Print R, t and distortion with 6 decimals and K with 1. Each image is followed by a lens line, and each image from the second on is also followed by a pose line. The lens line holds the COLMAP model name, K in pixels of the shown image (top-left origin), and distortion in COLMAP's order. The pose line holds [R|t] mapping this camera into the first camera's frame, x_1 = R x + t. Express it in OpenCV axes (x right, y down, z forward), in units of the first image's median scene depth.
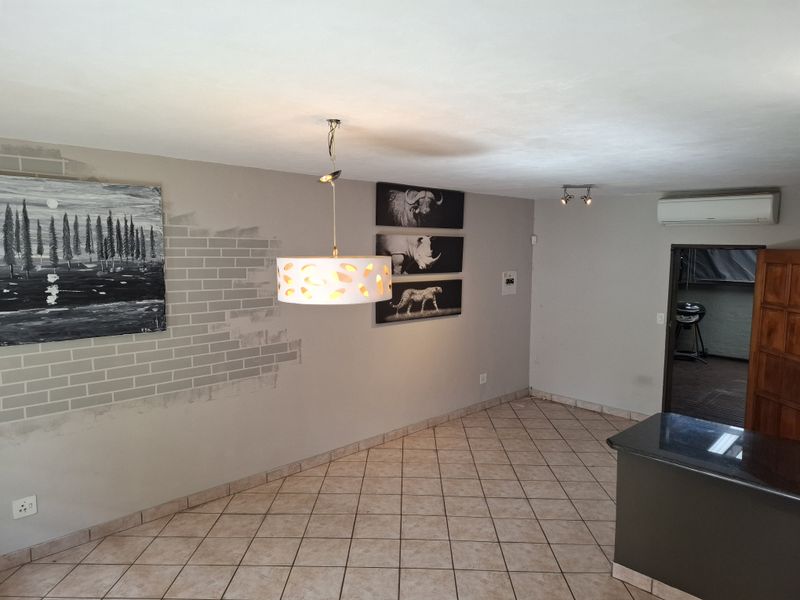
lens RADIAL K [[566.2, 0, 396.6], [0, 566.2, 303.4], [0, 0, 1]] dist [0.099650, -0.115170]
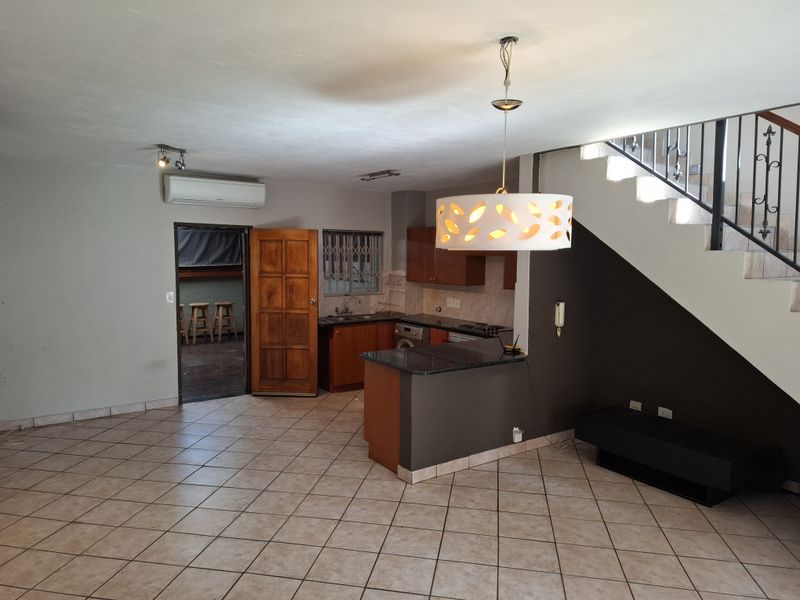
lens RADIAL K [[566.2, 0, 396.6], [0, 566.2, 303.4], [0, 0, 1]] dist [0.099650, -0.115170]
pose [[0.151646, -0.097345, 0.983630, -0.523904], [0.099222, 0.991611, 0.082838, -0.007562], [-0.983442, 0.085036, 0.160032, 0.538183]]
